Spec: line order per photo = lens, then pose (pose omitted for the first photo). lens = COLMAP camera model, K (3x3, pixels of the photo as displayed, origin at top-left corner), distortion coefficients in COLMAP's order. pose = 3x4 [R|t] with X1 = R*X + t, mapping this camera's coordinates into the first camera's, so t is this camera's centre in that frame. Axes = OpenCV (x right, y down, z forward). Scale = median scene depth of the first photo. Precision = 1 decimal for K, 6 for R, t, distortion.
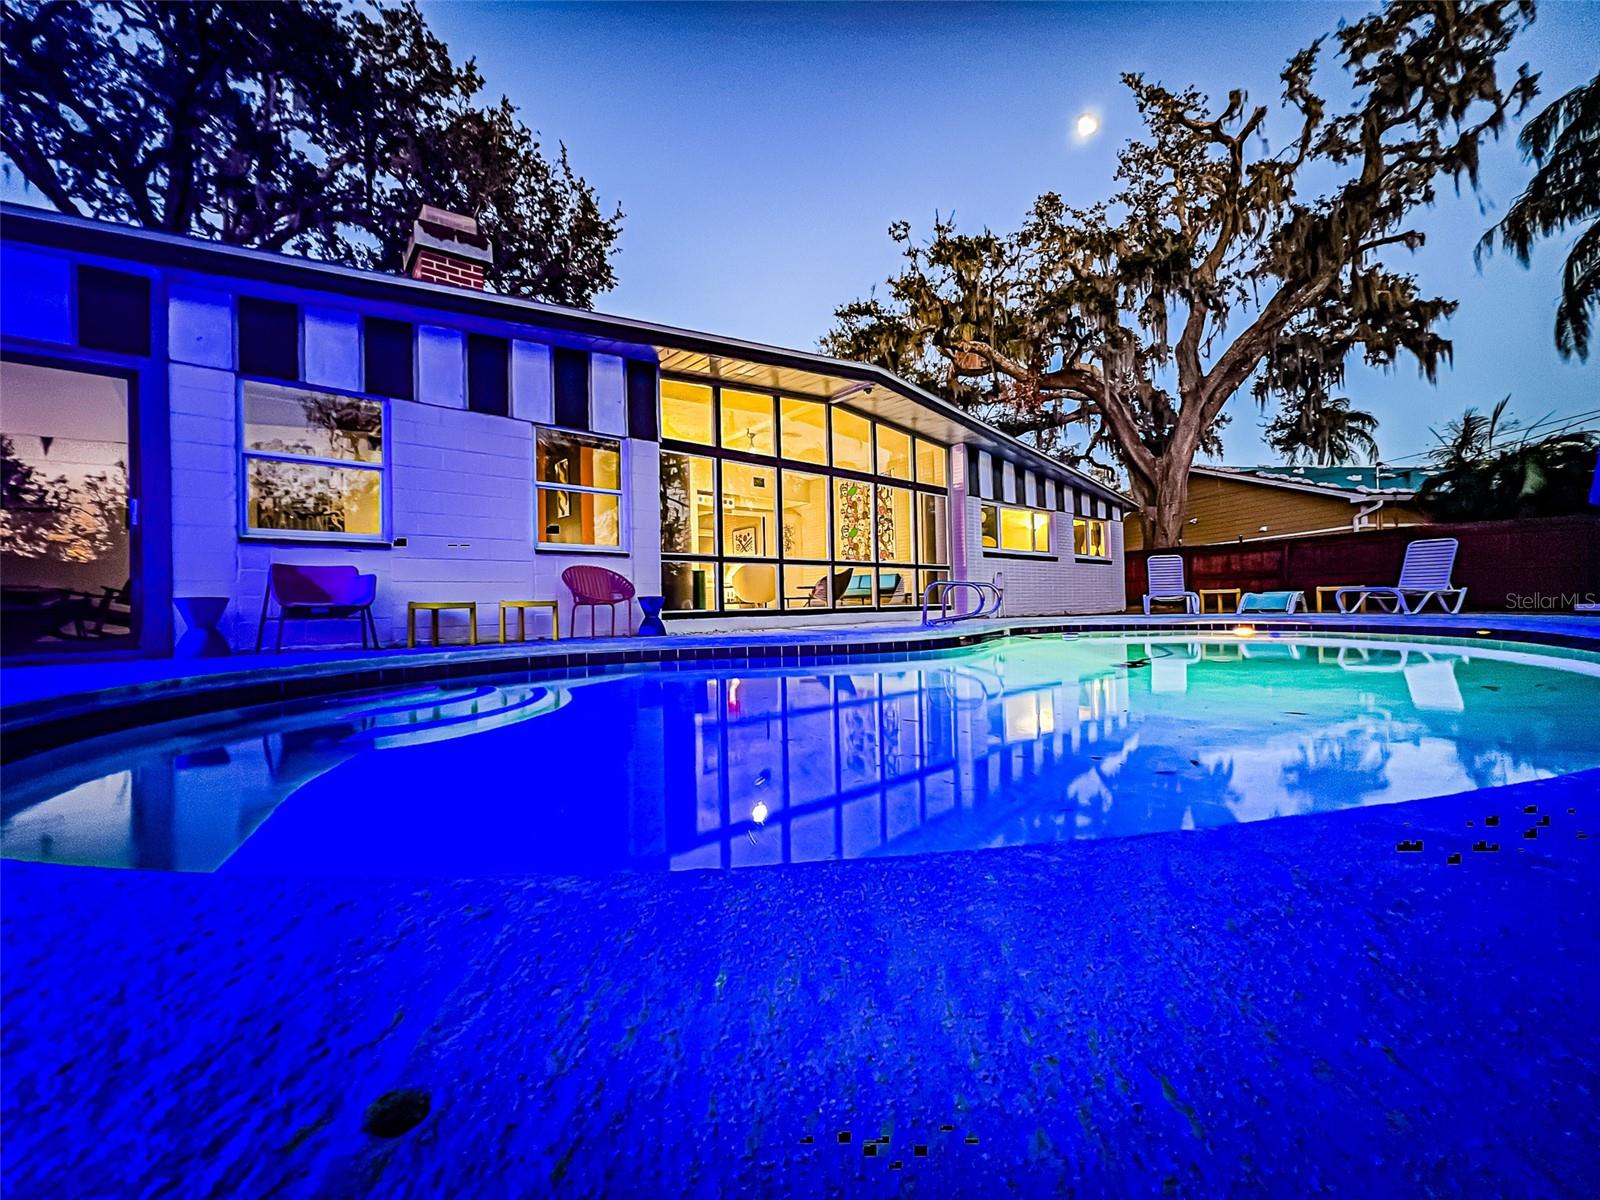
lens RADIAL K [[641.4, 0, 795.8], [0, 641.4, 595.0], [0, 0, 1]] dist [0.000461, 0.000109]
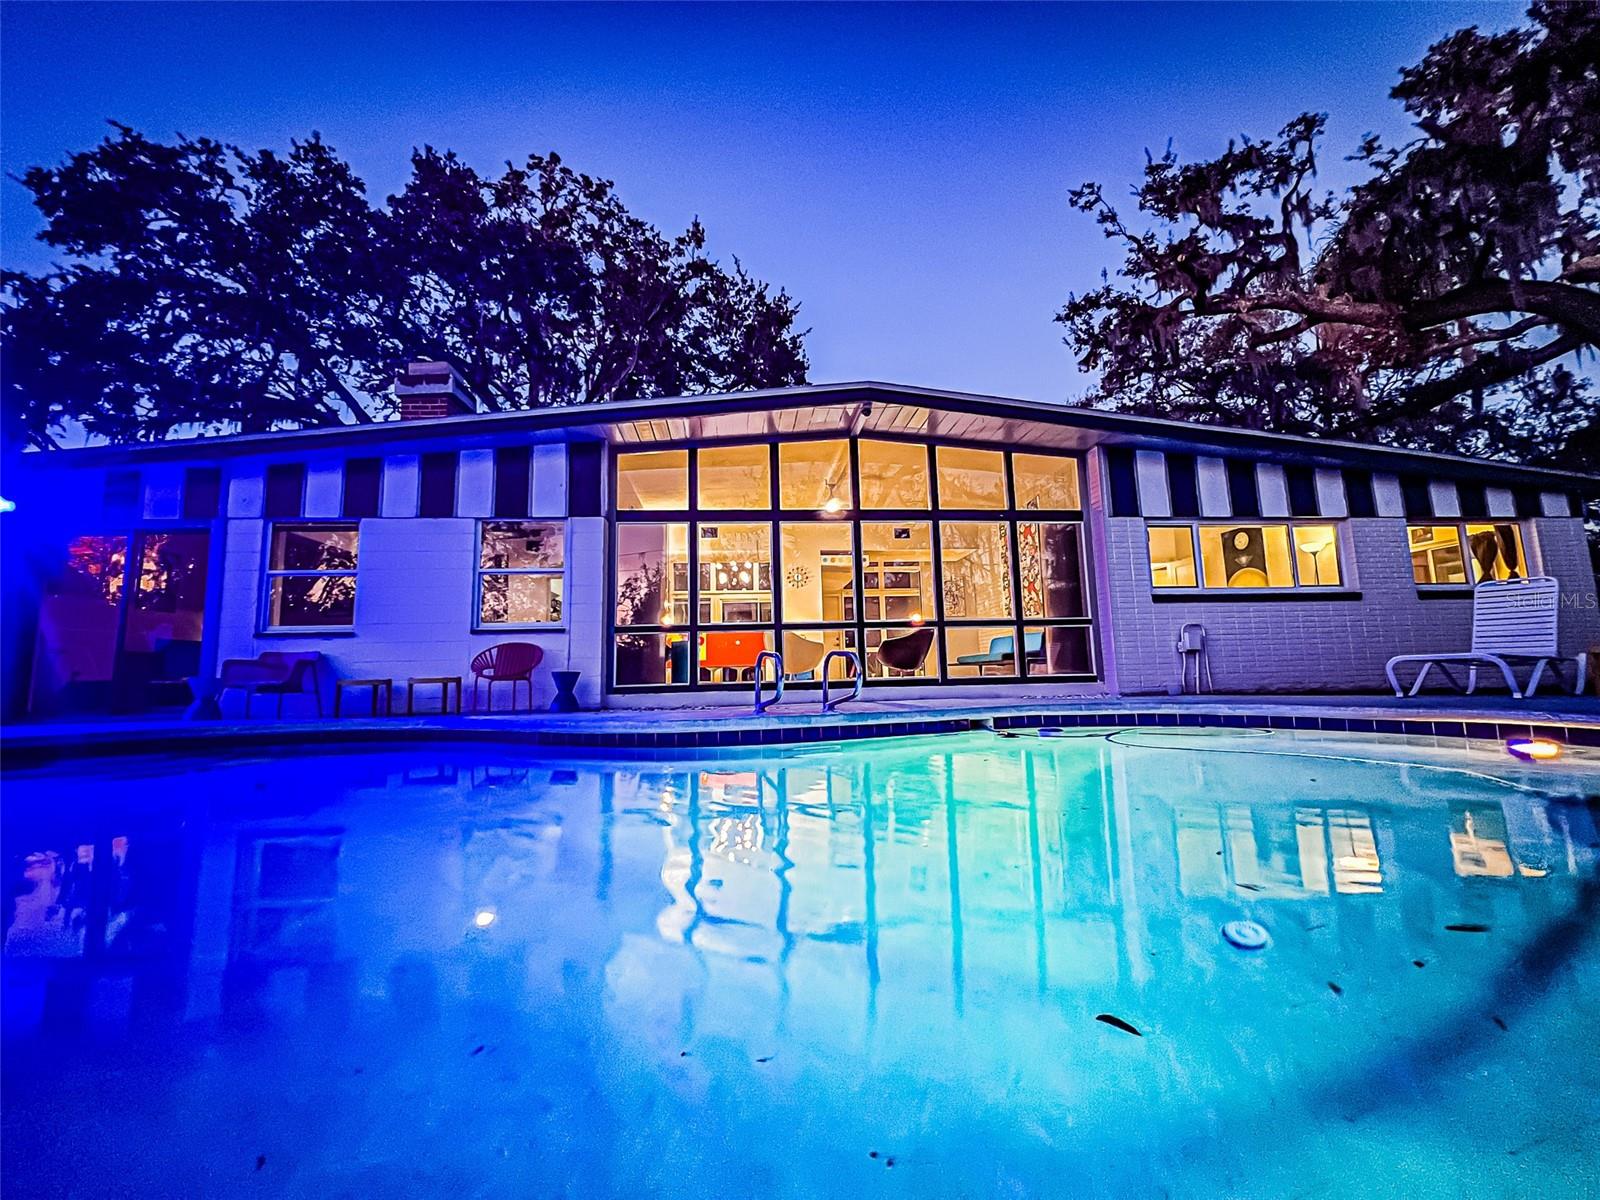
lens RADIAL K [[639.7, 0, 794.8], [0, 639.7, 596.5], [0, 0, 1]] dist [-0.000911, -0.000334]
pose [[0.807337, -0.069960, -0.585929, 0.489581], [0.016001, 0.995178, -0.096776, -0.008856], [0.589873, 0.068755, 0.804563, 0.303659]]
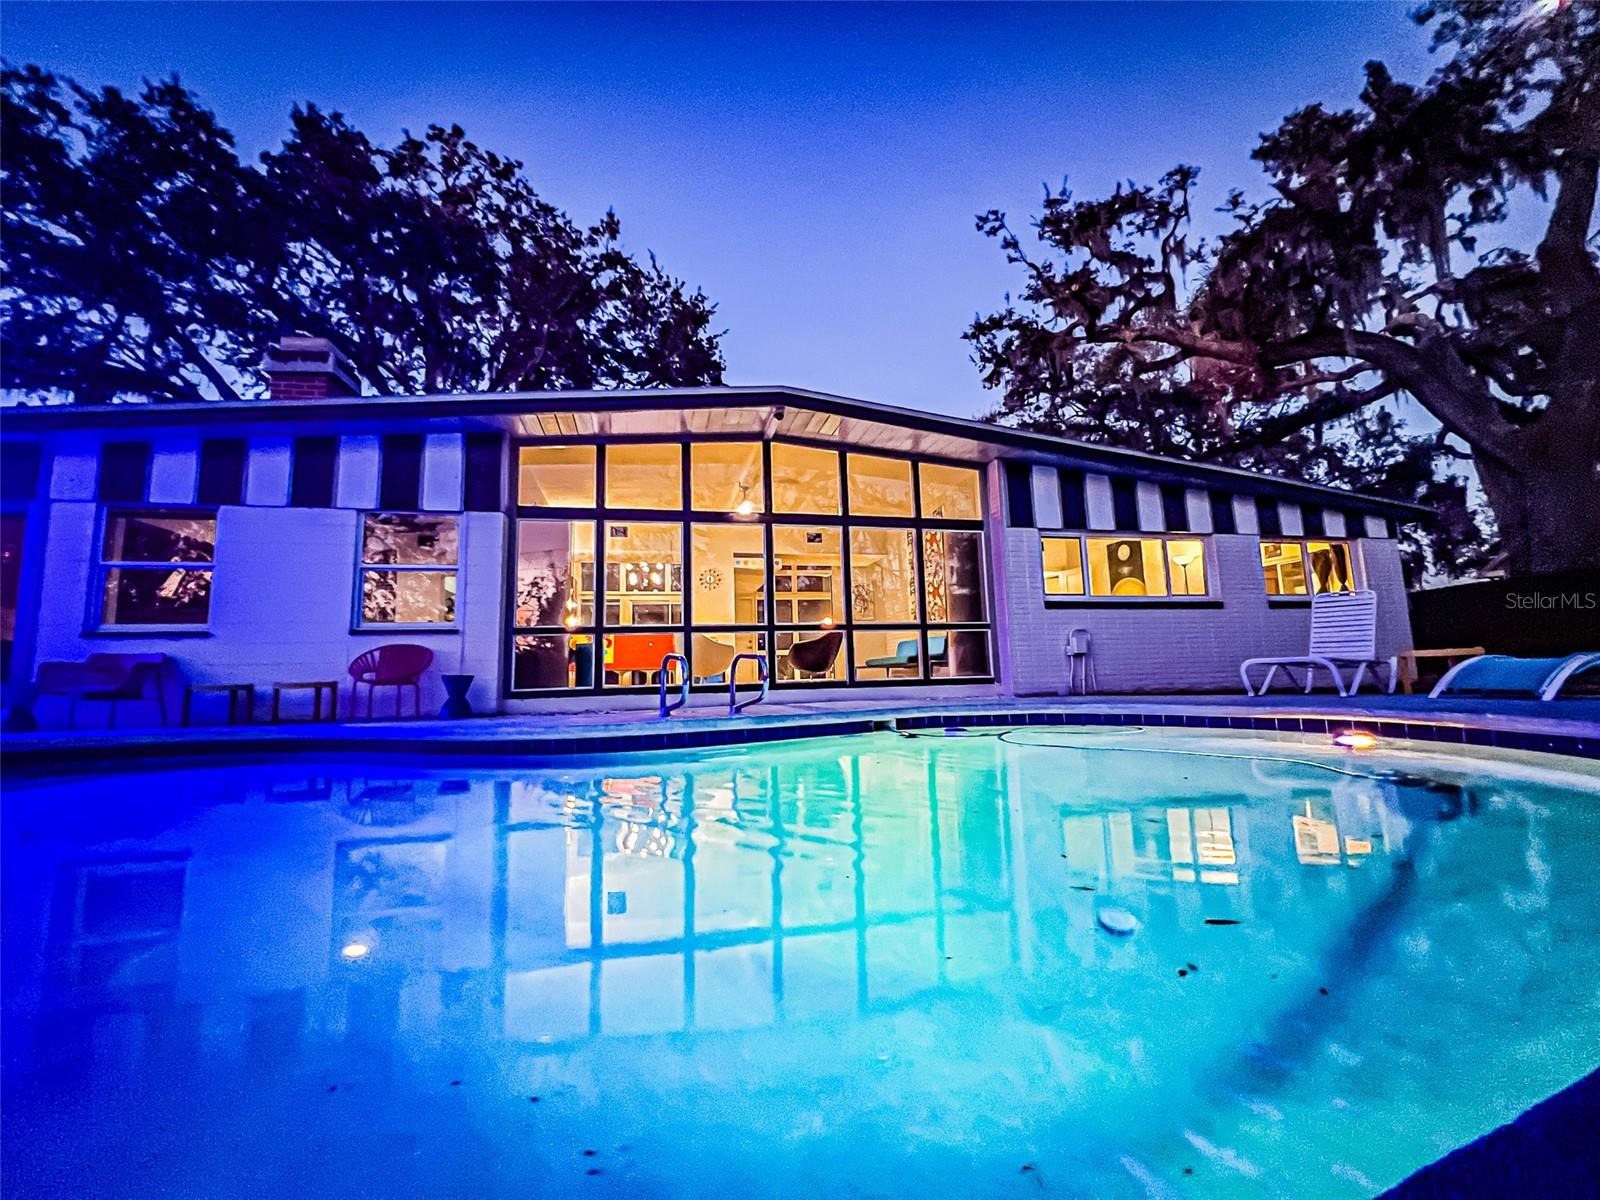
lens RADIAL K [[639.7, 0, 794.8], [0, 639.7, 596.5], [0, 0, 1]] dist [-0.000911, -0.000334]
pose [[0.878346, -0.060748, -0.474150, 0.494064], [0.015455, 0.994982, -0.098849, -0.008907], [0.477776, 0.079495, 0.874877, 0.307806]]
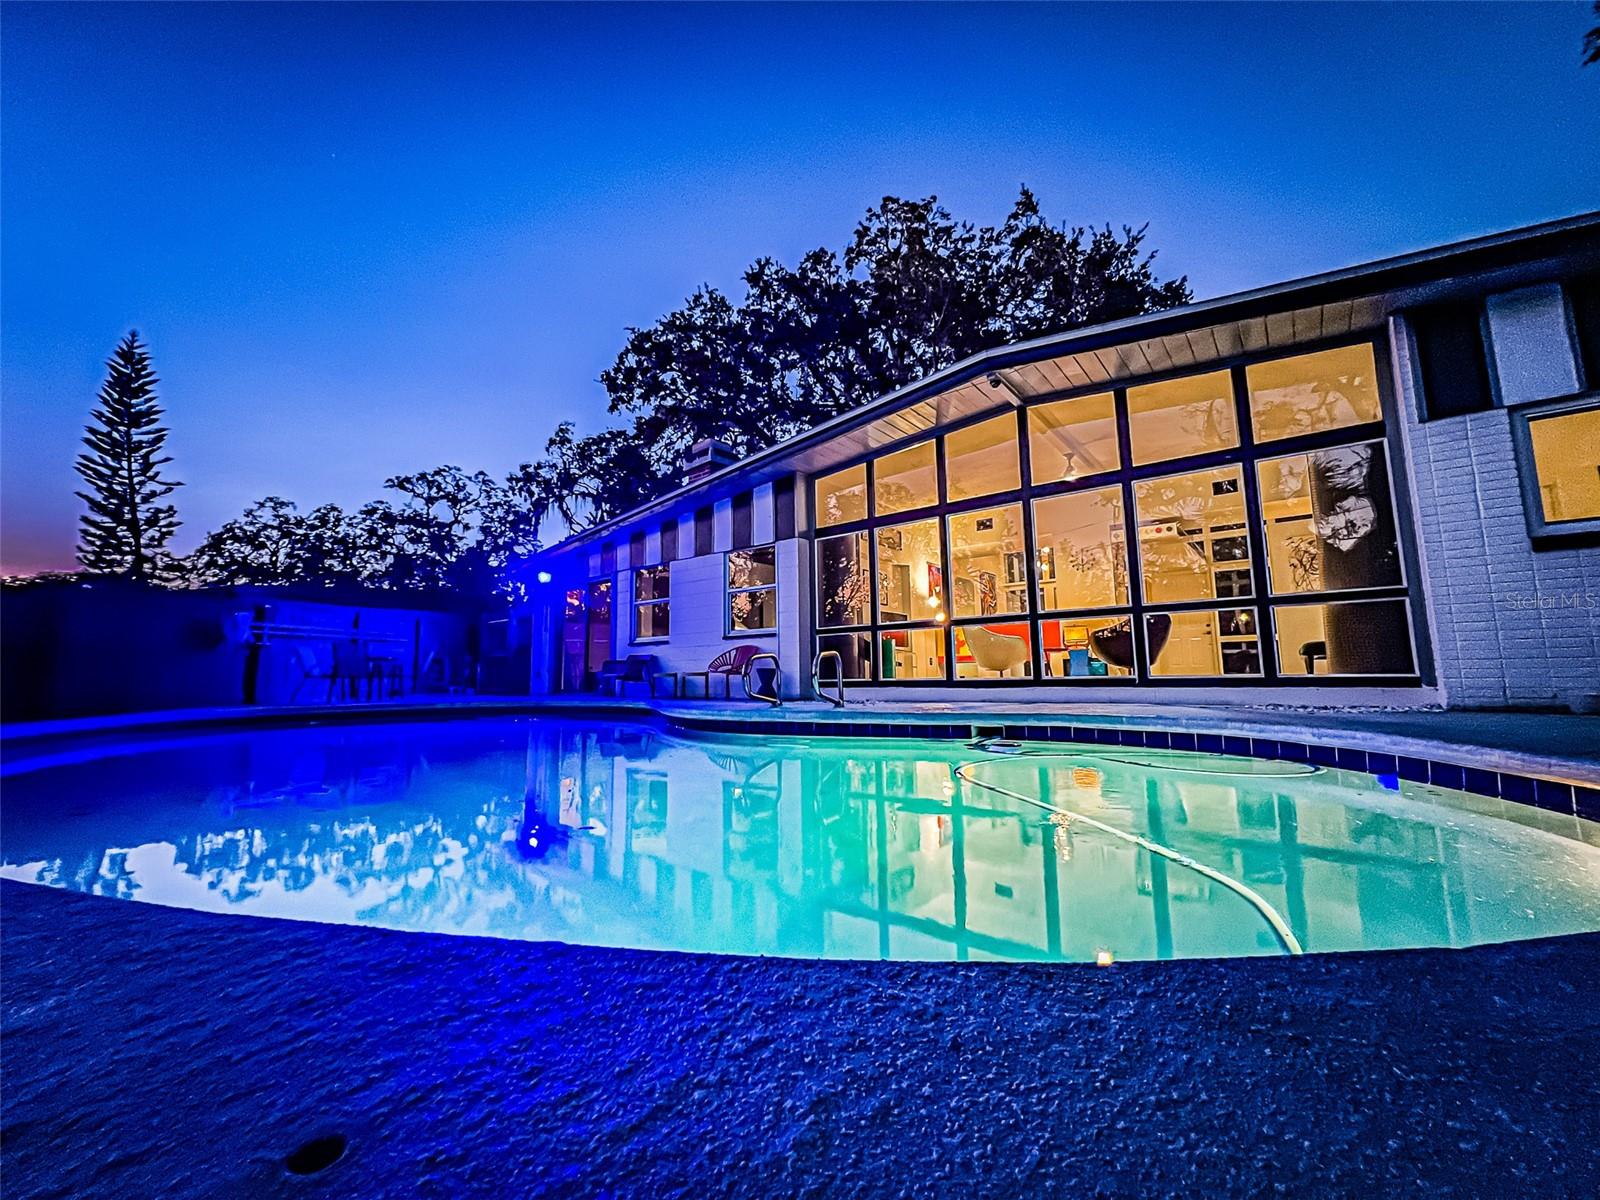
lens RADIAL K [[639.7, 0, 794.8], [0, 639.7, 596.5], [0, 0, 1]] dist [-0.000911, -0.000334]
pose [[0.175673, -0.102981, -0.979048, 0.753207], [0.027455, 0.994639, -0.099694, -0.007921], [0.984066, -0.009366, 0.177558, 0.629251]]
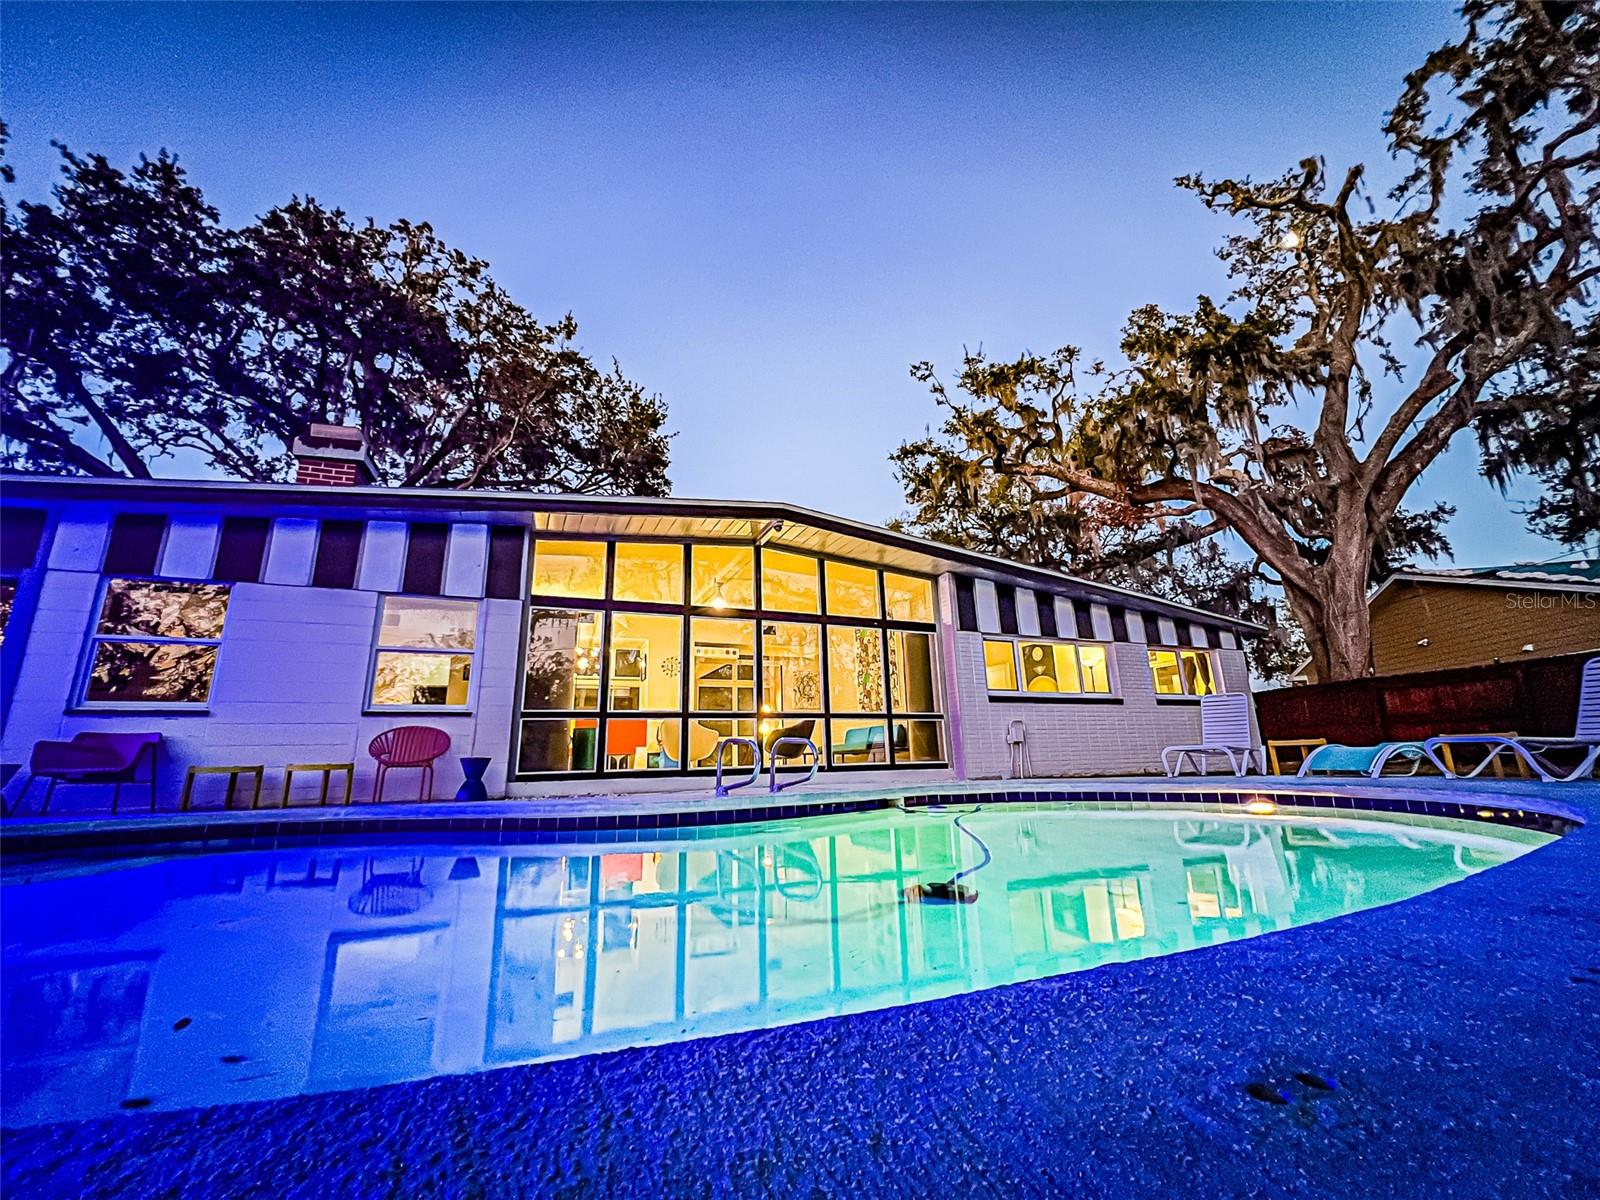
lens RADIAL K [[639.7, 0, 794.8], [0, 639.7, 596.5], [0, 0, 1]] dist [-0.000911, -0.000334]
pose [[0.948977, -0.080147, -0.304991, 0.405703], [0.008757, 0.973488, -0.228569, -0.007143], [0.315225, 0.214236, 0.924520, 0.161340]]
